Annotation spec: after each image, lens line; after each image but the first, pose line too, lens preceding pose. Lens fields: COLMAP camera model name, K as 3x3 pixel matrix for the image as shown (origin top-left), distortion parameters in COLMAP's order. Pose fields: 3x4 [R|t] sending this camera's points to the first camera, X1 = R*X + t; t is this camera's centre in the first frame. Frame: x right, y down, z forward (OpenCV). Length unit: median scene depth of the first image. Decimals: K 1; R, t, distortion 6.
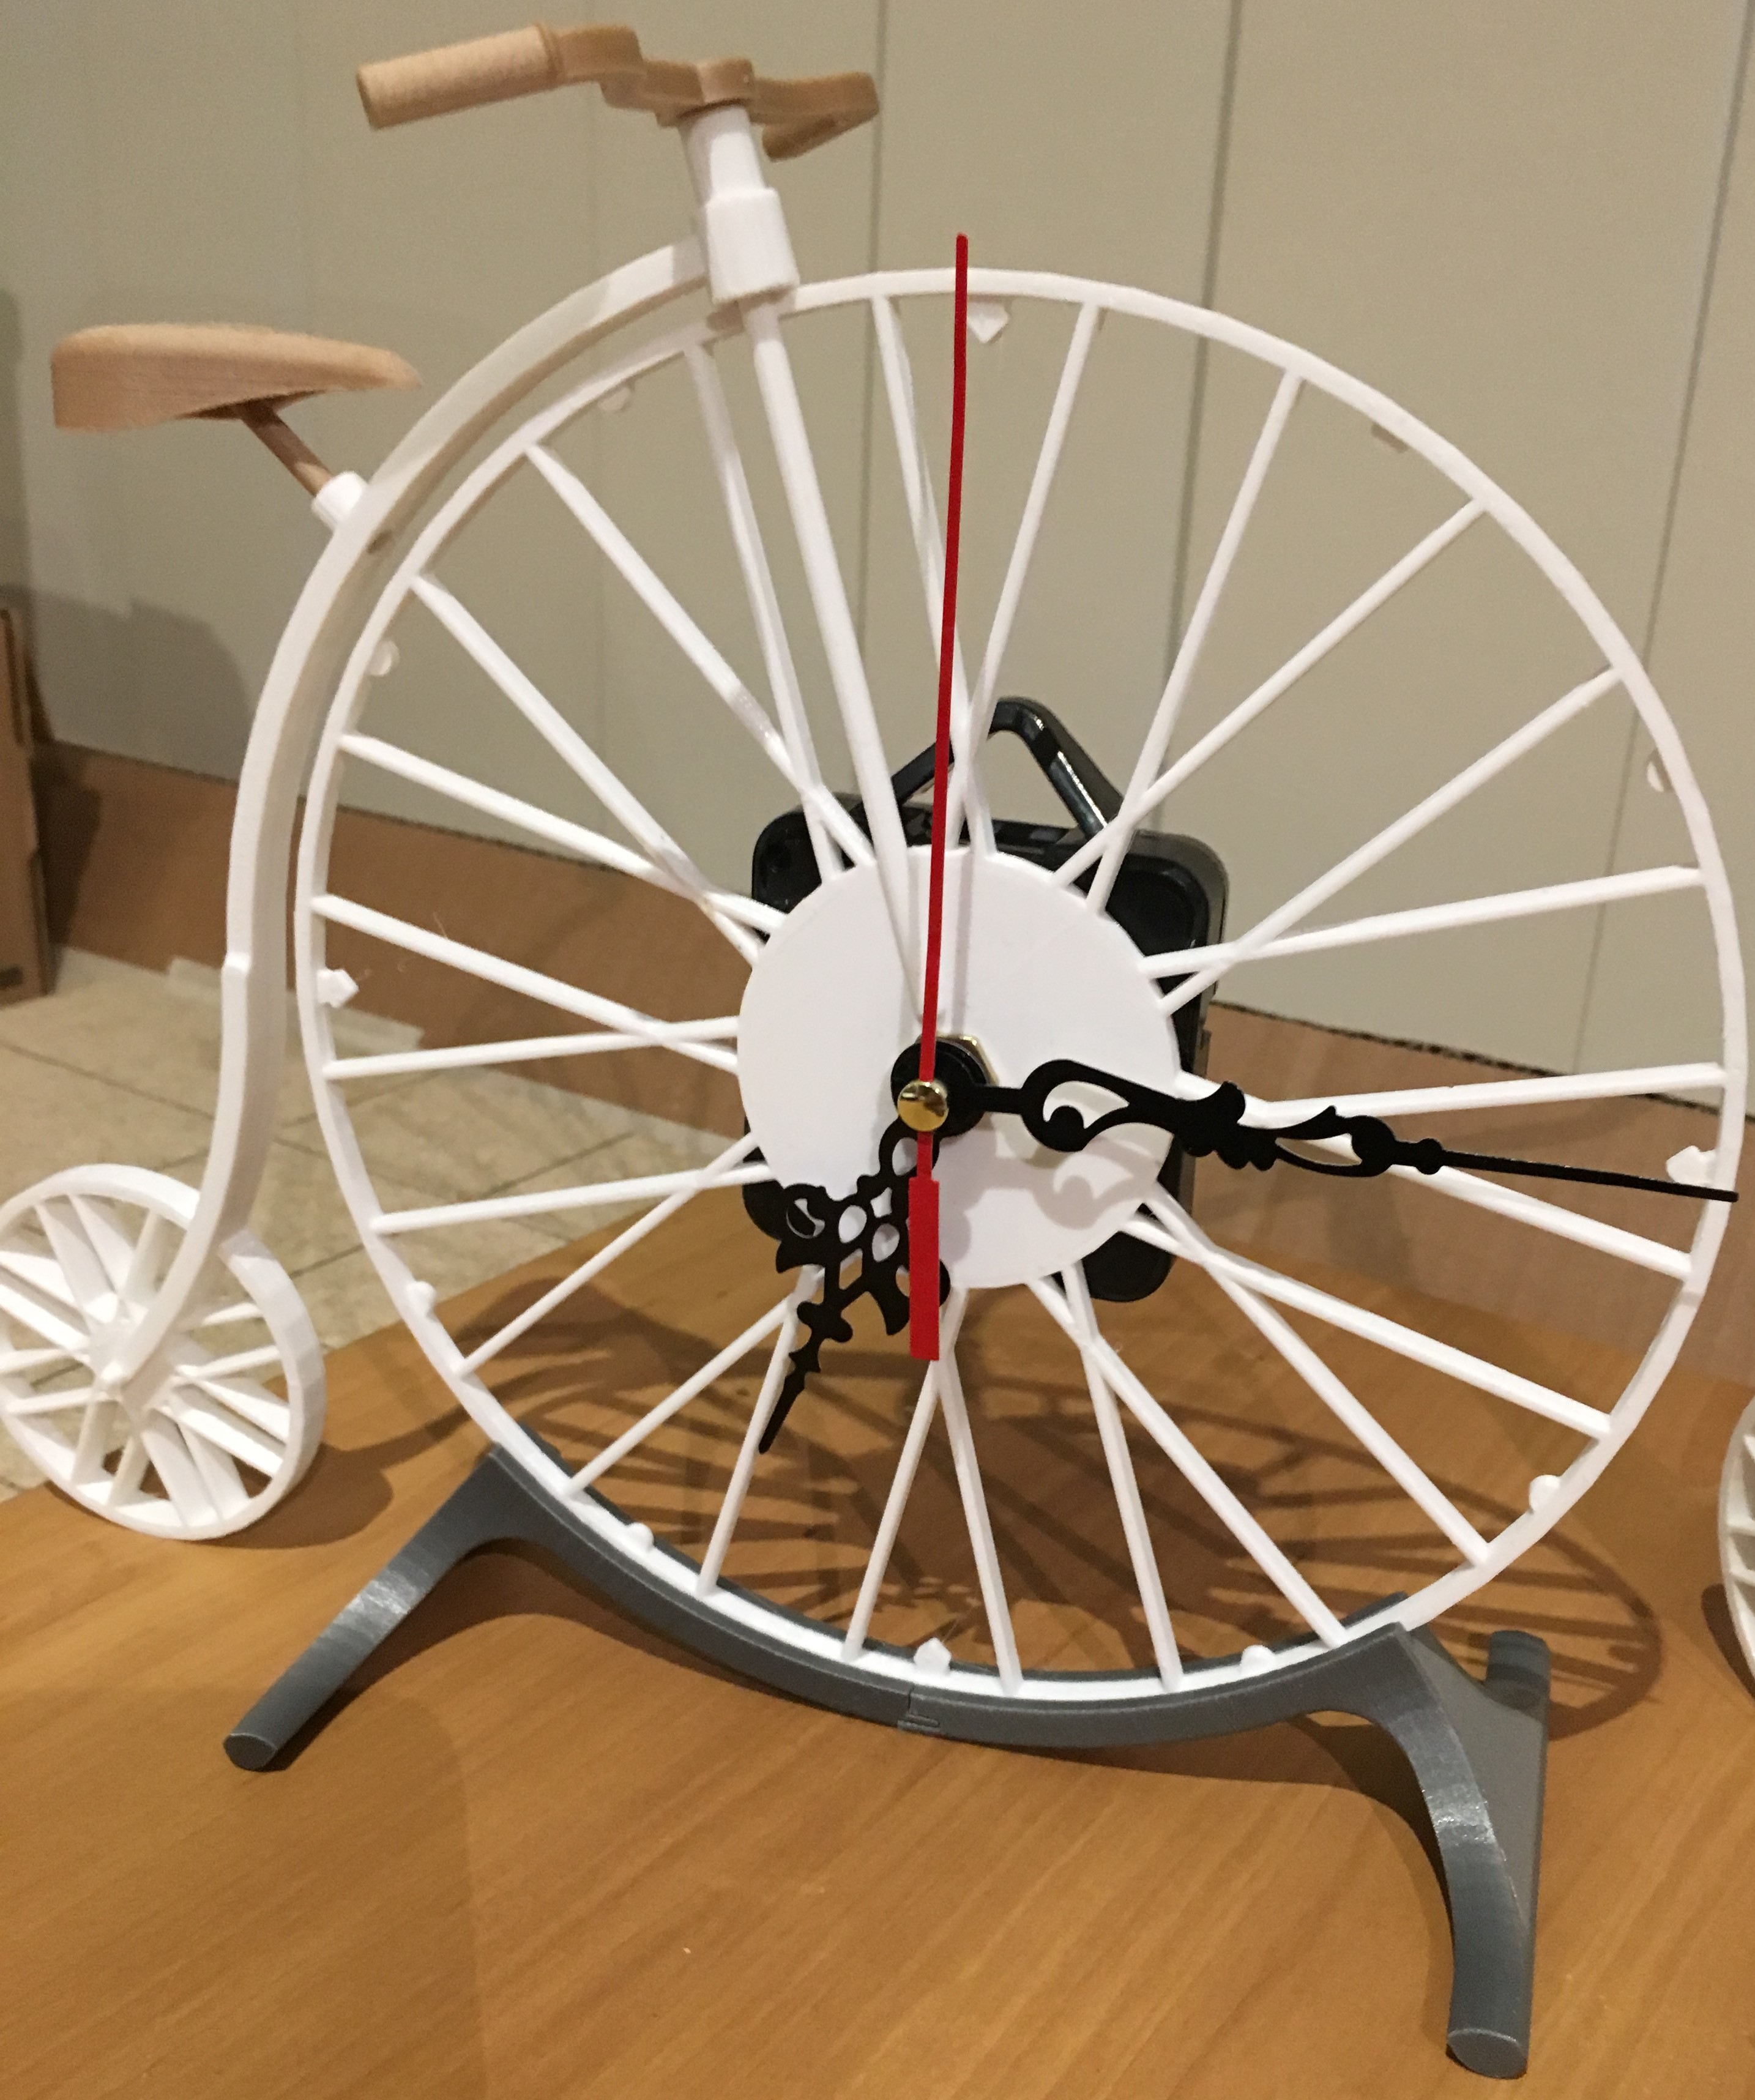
lens RADIAL K [[2121.8, 0, 885.0], [0, 2121.8, 1175.9], [0, 0, 1]] dist [0.047941, -0.005353]
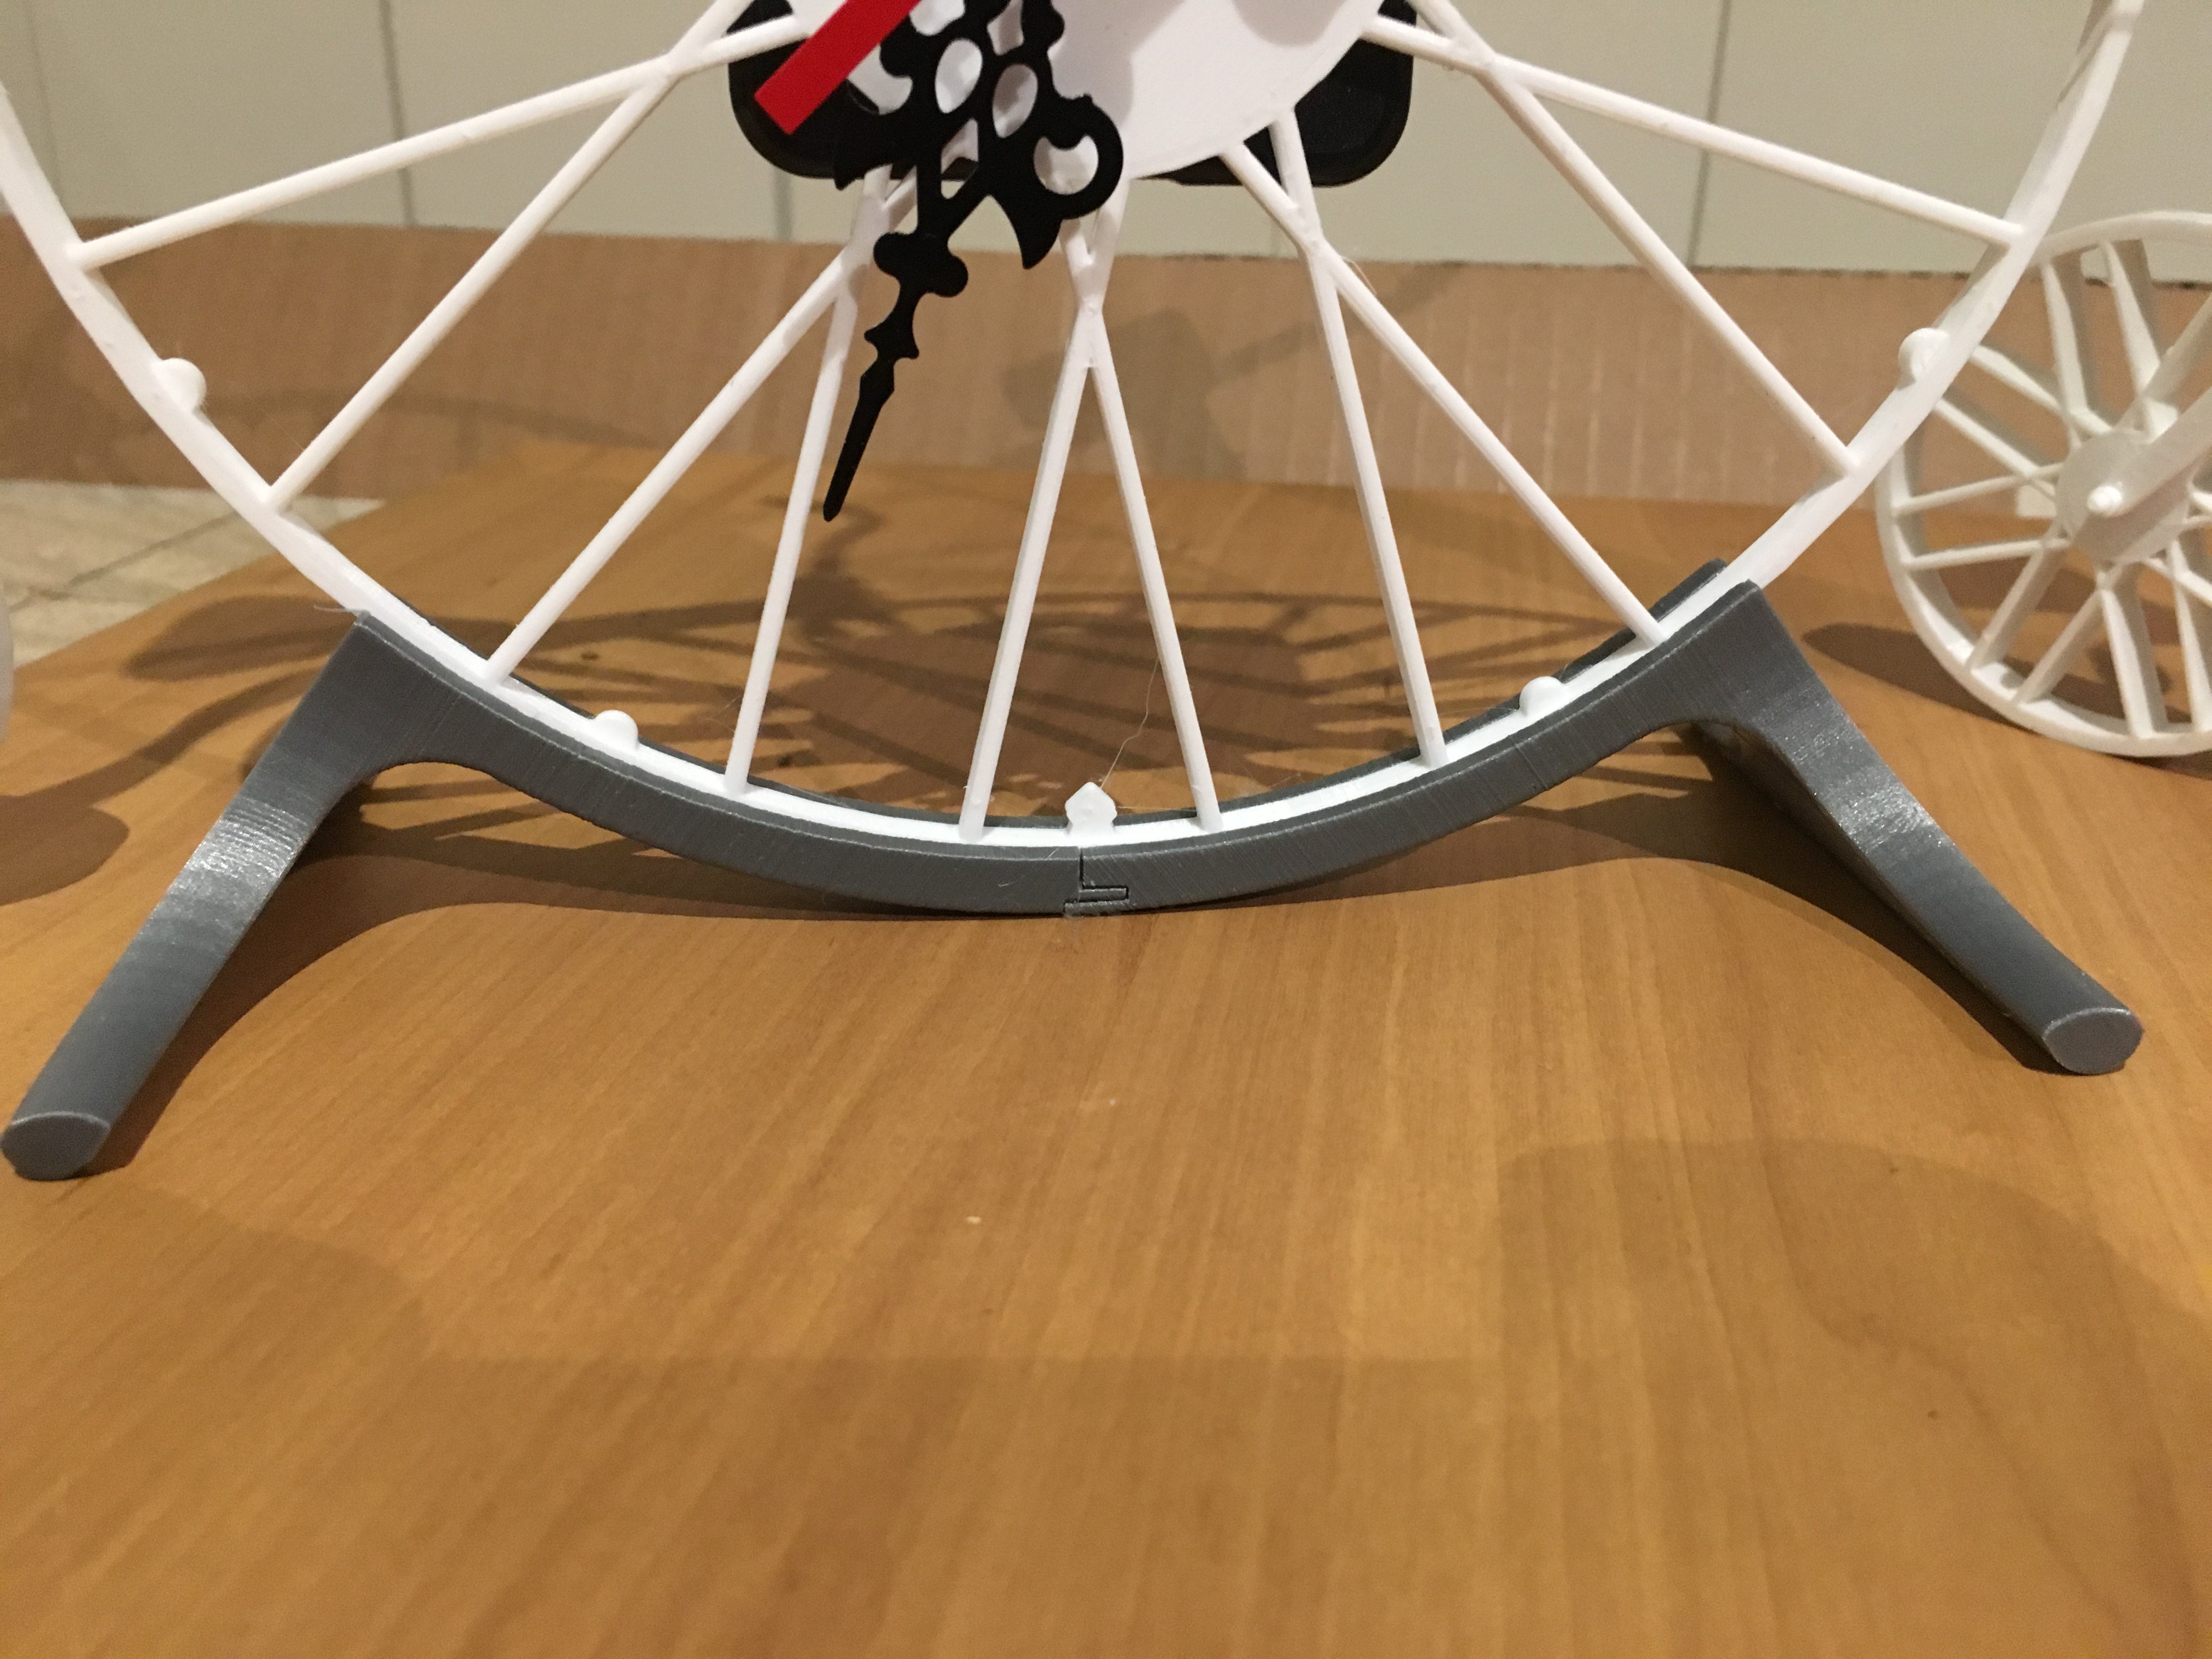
lens RADIAL K [[1942.5, 0, 1106.0], [0, 1942.5, 829.5], [0, 0, 1]] dist [0.092380, -0.168297]
pose [[0.918111, -0.184979, 0.350506, -0.213534], [0.170712, 0.982725, 0.071471, 0.201919], [-0.357672, -0.005783, 0.933829, 0.430912]]
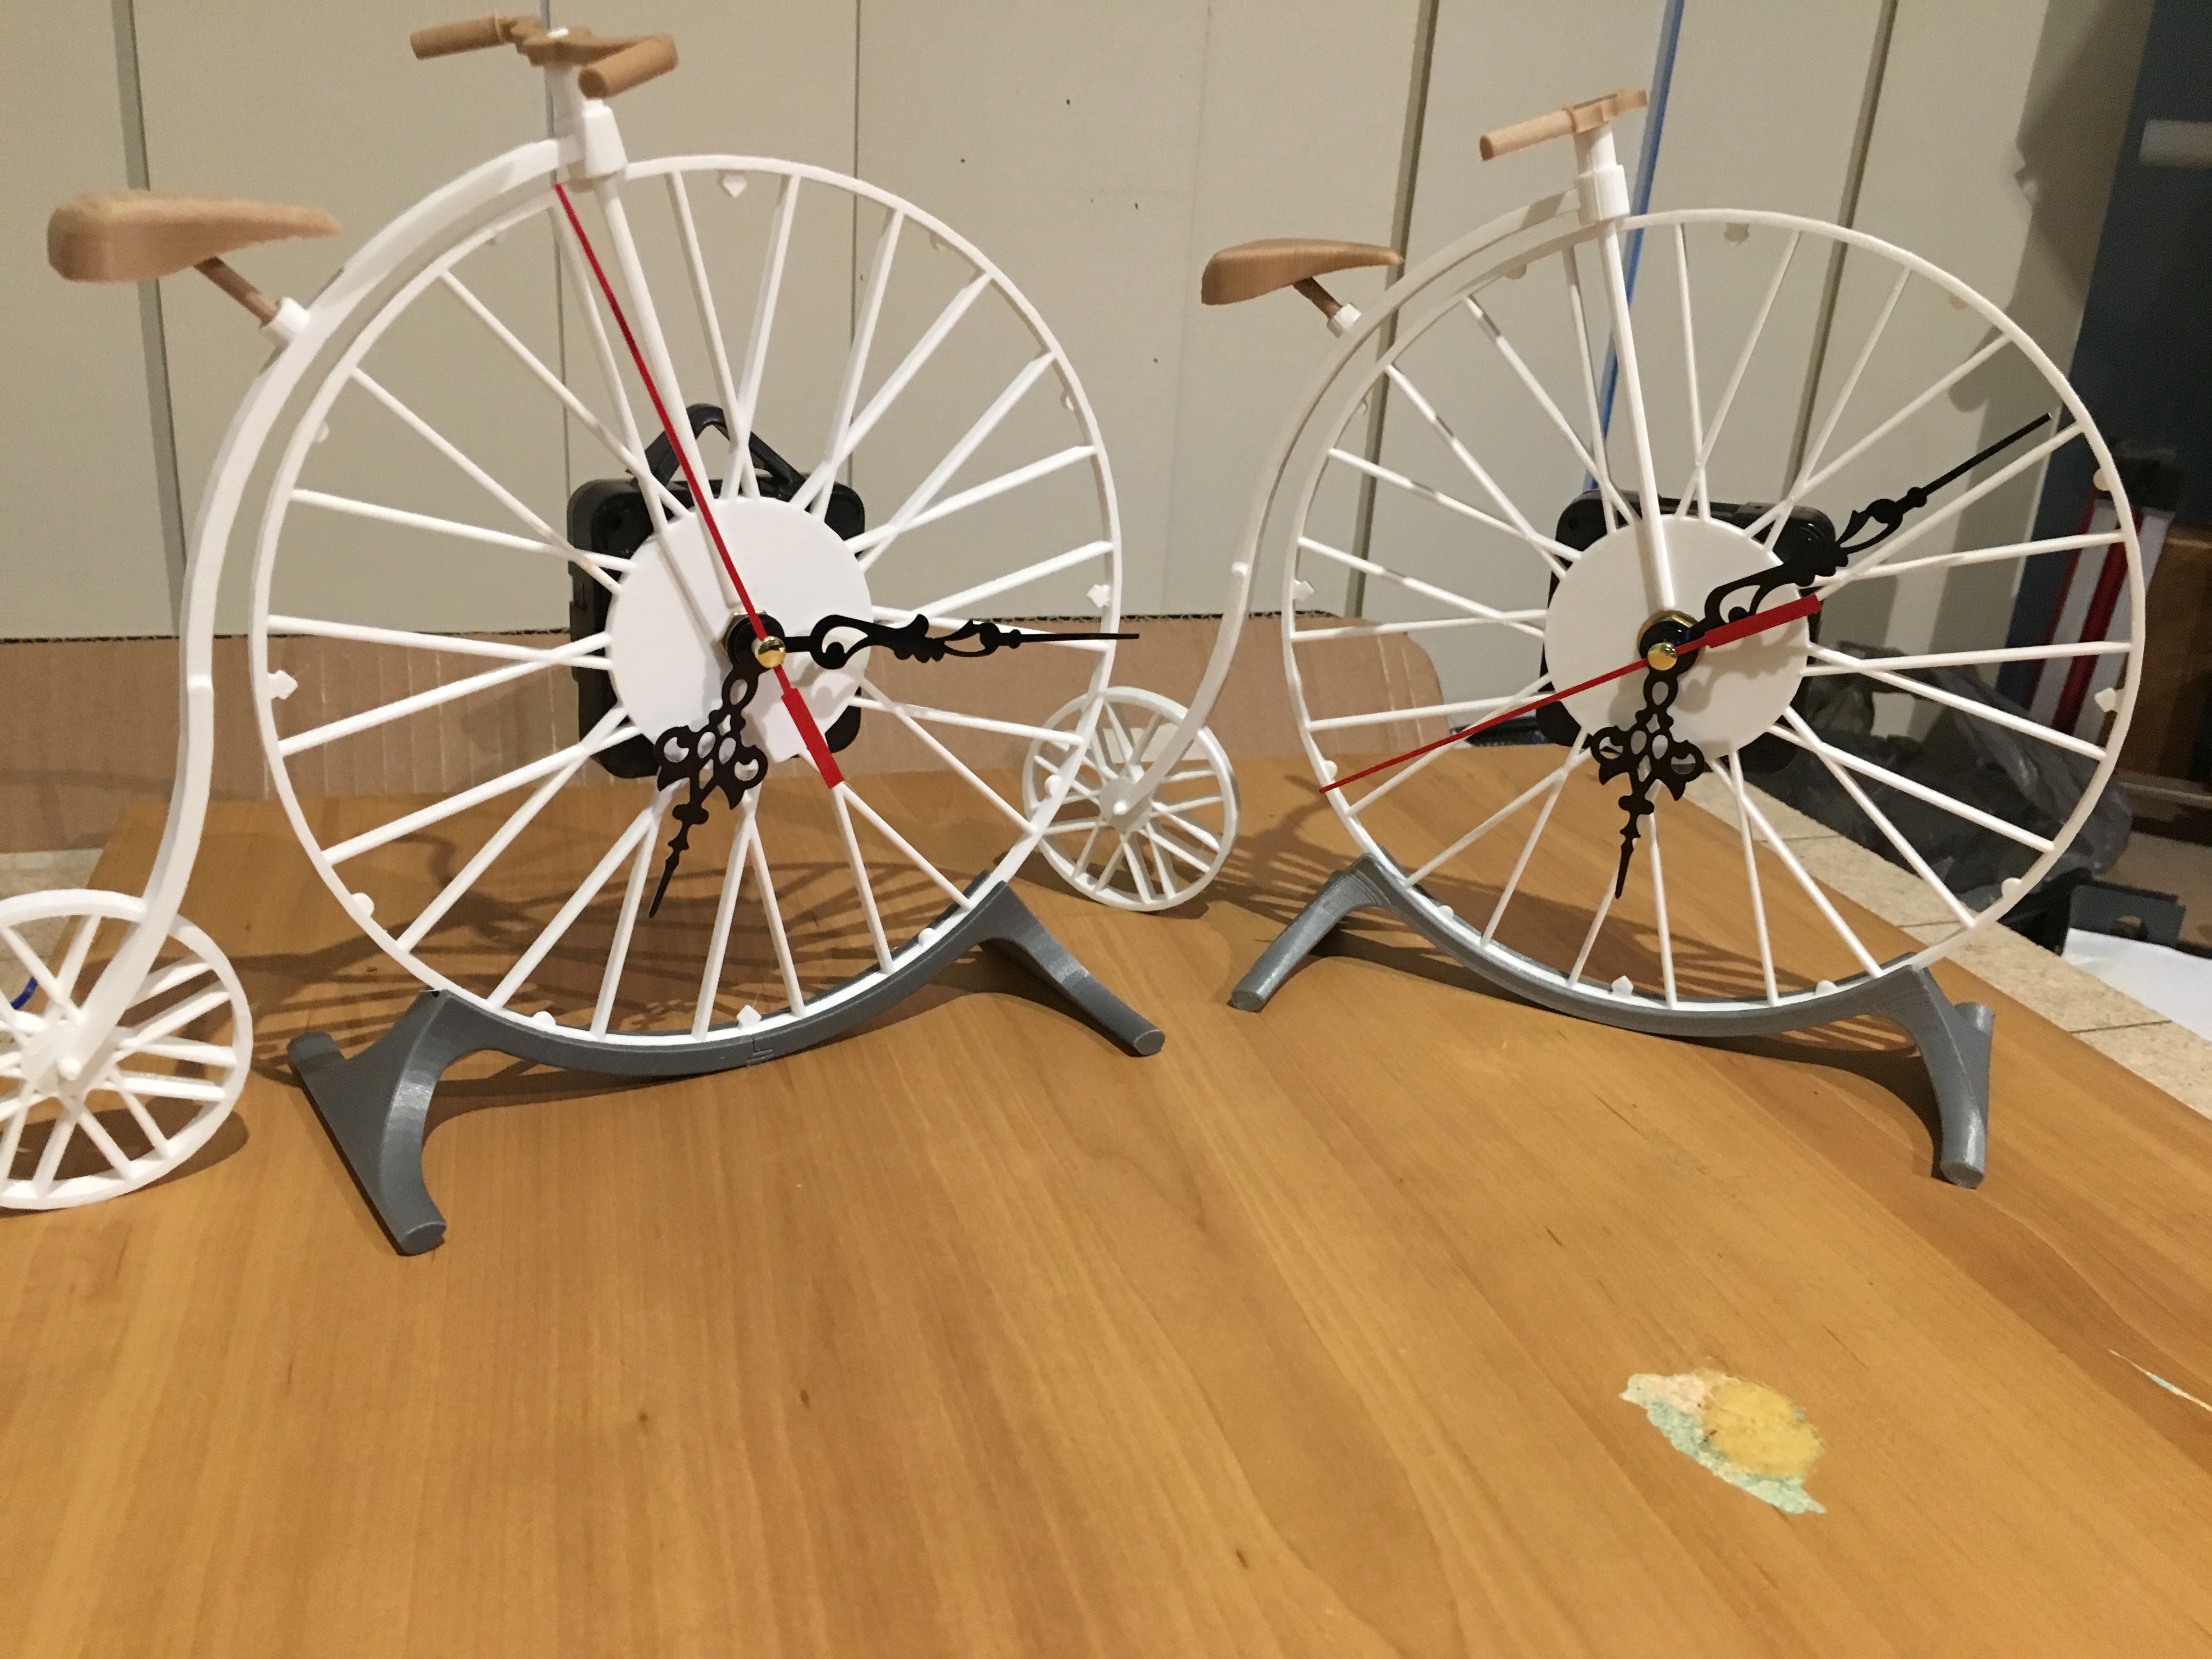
lens RADIAL K [[1942.5, 0, 1106.0], [0, 1942.5, 829.5], [0, 0, 1]] dist [0.092380, -0.168297]
pose [[0.628846, -0.280663, 0.725108, -0.874470], [0.254567, 0.955497, 0.149067, -0.056104], [-0.734676, 0.090848, 0.672307, -0.184139]]
